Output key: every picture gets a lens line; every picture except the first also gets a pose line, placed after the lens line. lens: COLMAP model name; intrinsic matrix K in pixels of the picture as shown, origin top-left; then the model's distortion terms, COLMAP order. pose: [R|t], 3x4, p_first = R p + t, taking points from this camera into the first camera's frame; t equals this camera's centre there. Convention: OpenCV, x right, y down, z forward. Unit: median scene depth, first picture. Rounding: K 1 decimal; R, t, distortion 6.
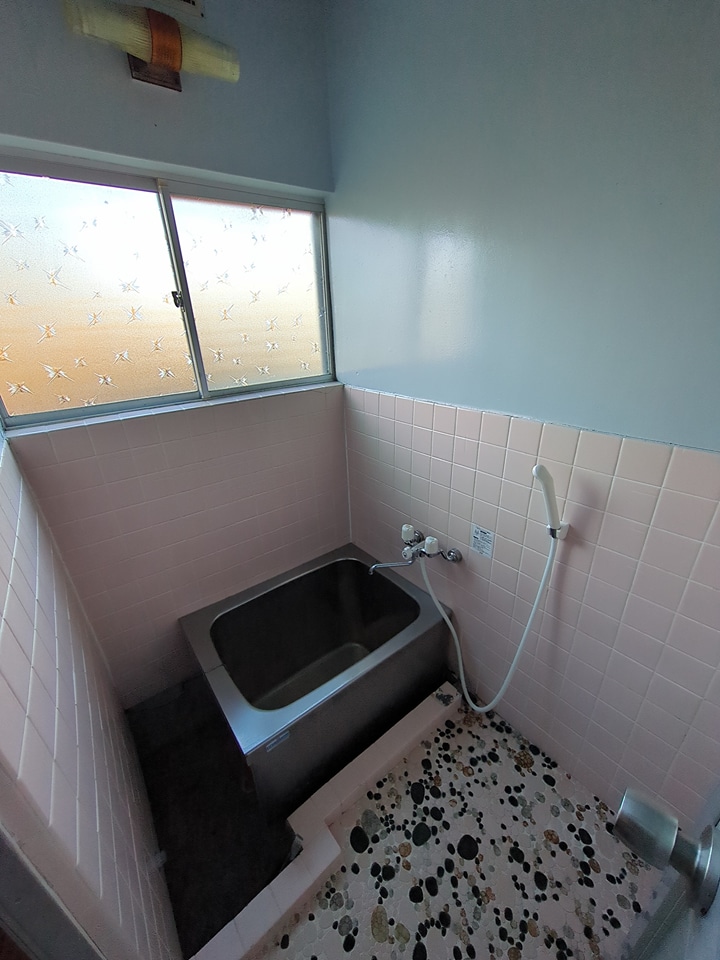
lens RADIAL K [[378.1, 0, 359.2], [0, 378.1, 488.1], [0, 0, 1]] dist [-0.001583, 0.000704]
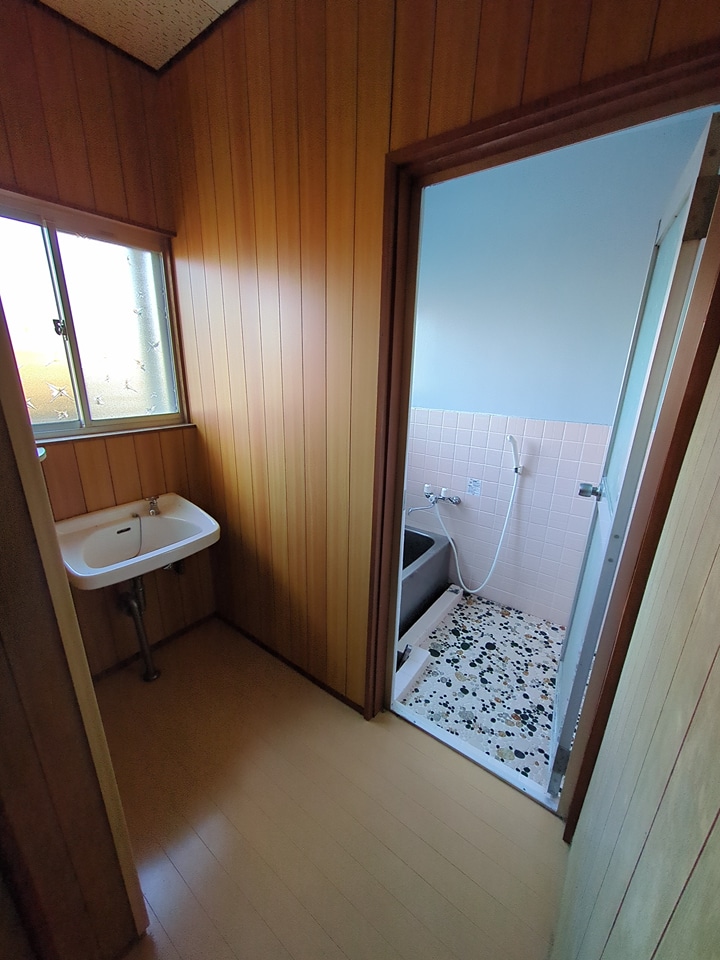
lens RADIAL K [[378.1, 0, 359.2], [0, 378.1, 488.1], [0, 0, 1]] dist [-0.001583, 0.000704]
pose [[0.965309, -0.036093, 0.258605, -0.693548], [0.060890, 0.994211, -0.088528, 0.285725], [-0.253913, 0.101204, 0.961918, -0.605162]]
